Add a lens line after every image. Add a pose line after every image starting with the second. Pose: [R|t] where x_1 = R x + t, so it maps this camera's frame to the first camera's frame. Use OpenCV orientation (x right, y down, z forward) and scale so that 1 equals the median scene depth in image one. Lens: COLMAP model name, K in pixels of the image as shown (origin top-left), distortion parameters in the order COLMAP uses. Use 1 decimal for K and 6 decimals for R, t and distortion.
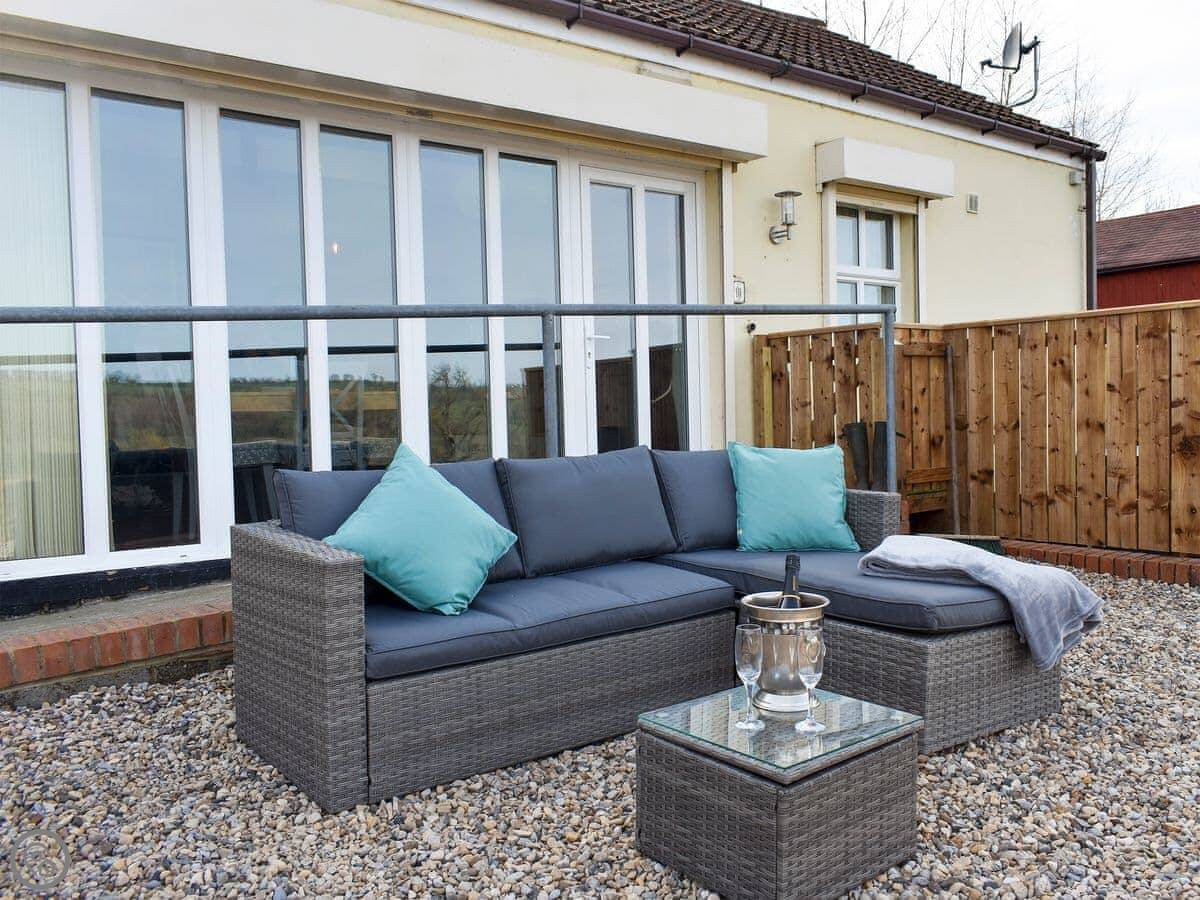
lens RADIAL K [[1156.6, 0, 686.1], [0, 1156.6, 446.4], [0, 0, 1]] dist [0.007375, -0.006423]
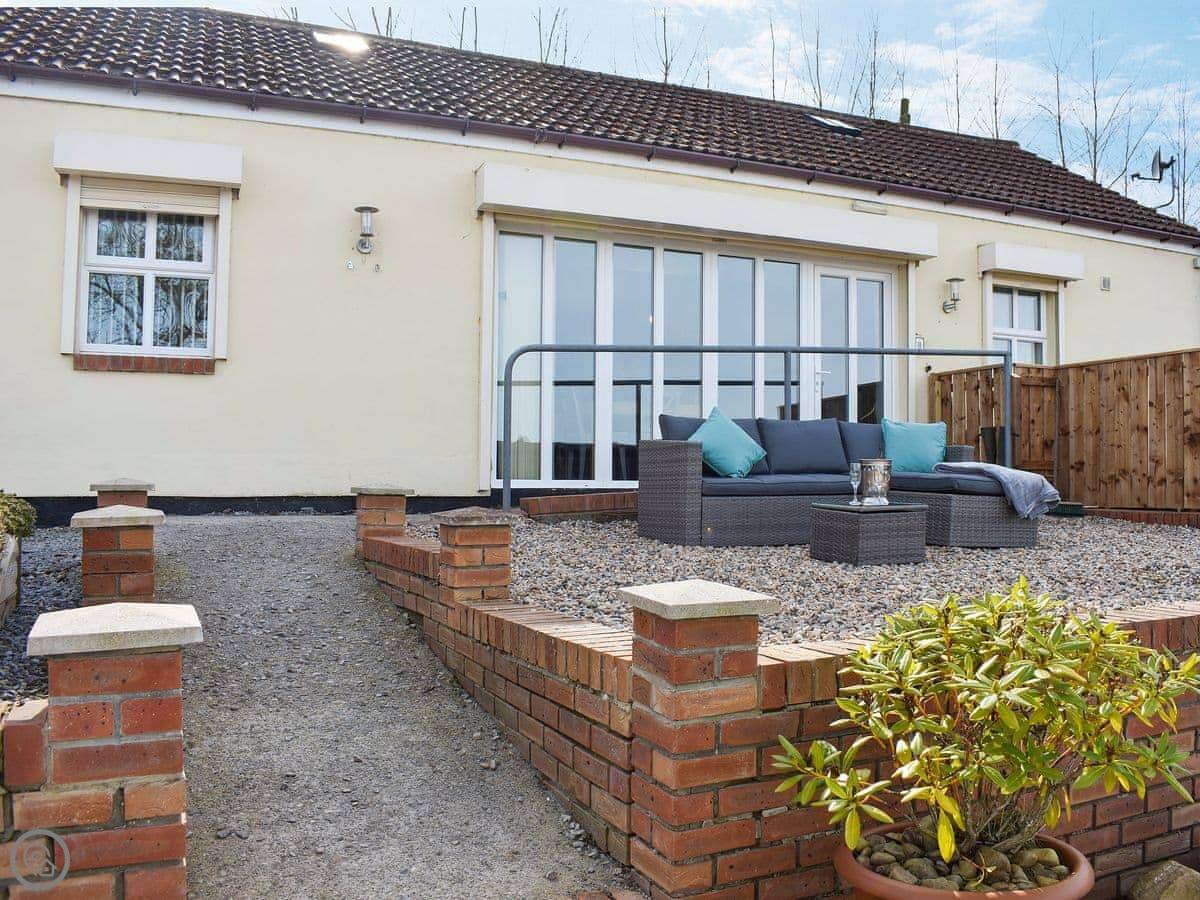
lens RADIAL K [[1094.0, 0, 632.8], [0, 1094.0, 446.0], [0, 0, 1]] dist [-0.060263, -0.000617]
pose [[0.962032, 0.023689, -0.271907, 0.081313], [-0.038140, 0.998120, -0.047983, 0.087627], [0.270259, 0.056532, 0.961126, -0.496496]]
